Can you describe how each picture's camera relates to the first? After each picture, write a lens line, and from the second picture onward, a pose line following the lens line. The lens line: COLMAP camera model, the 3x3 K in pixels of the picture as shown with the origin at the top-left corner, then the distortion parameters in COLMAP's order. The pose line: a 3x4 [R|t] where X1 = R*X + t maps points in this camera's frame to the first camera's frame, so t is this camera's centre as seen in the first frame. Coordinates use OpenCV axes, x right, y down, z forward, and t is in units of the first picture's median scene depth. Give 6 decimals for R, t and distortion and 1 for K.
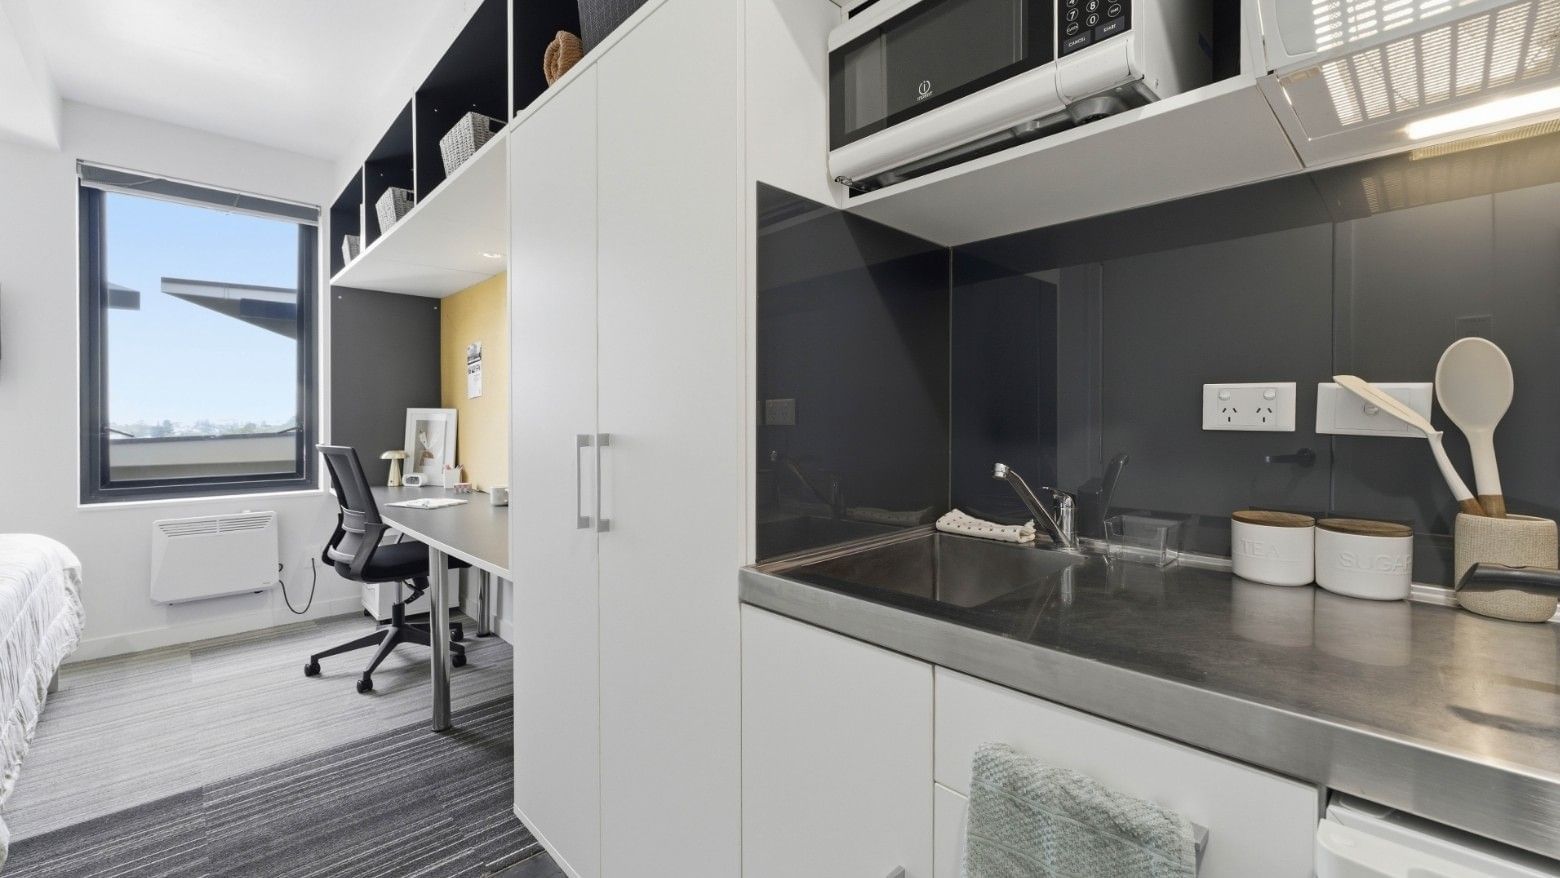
lens RADIAL K [[632.0, 0, 778.2], [0, 632.0, 423.5], [0, 0, 1]] dist [0.003582, 0.000362]
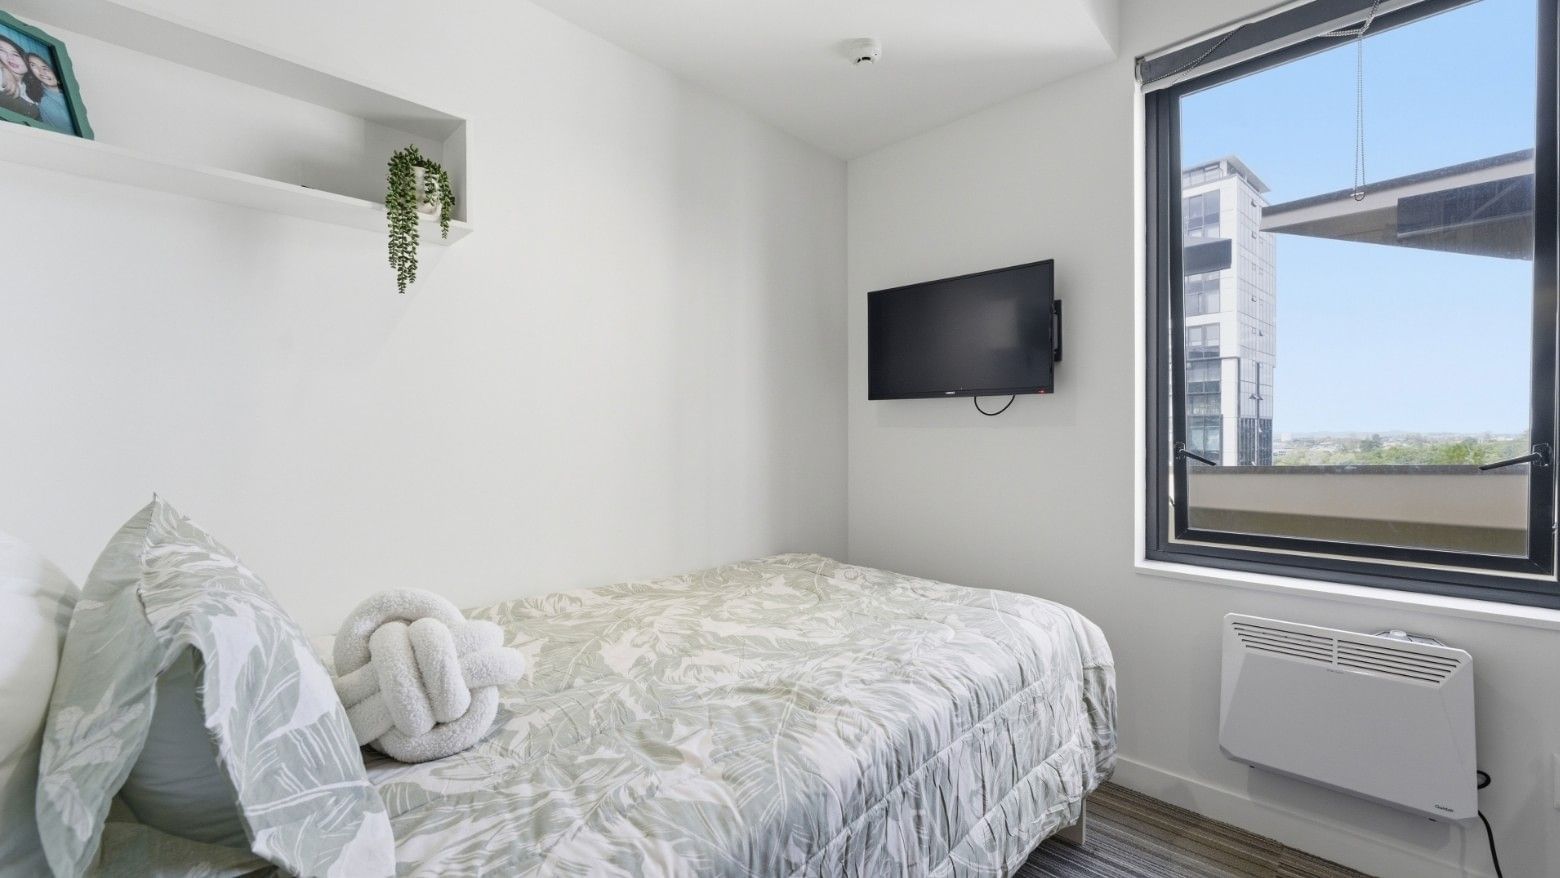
lens RADIAL K [[614.2, 0, 776.1], [0, 614.2, 440.6], [0, 0, 1]] dist [-0.001144, -0.000145]
pose [[0.016987, 0.005848, -0.999839, -0.421446], [0.002335, 0.999980, 0.005889, -0.010644], [0.999853, -0.002435, 0.016973, 0.571815]]
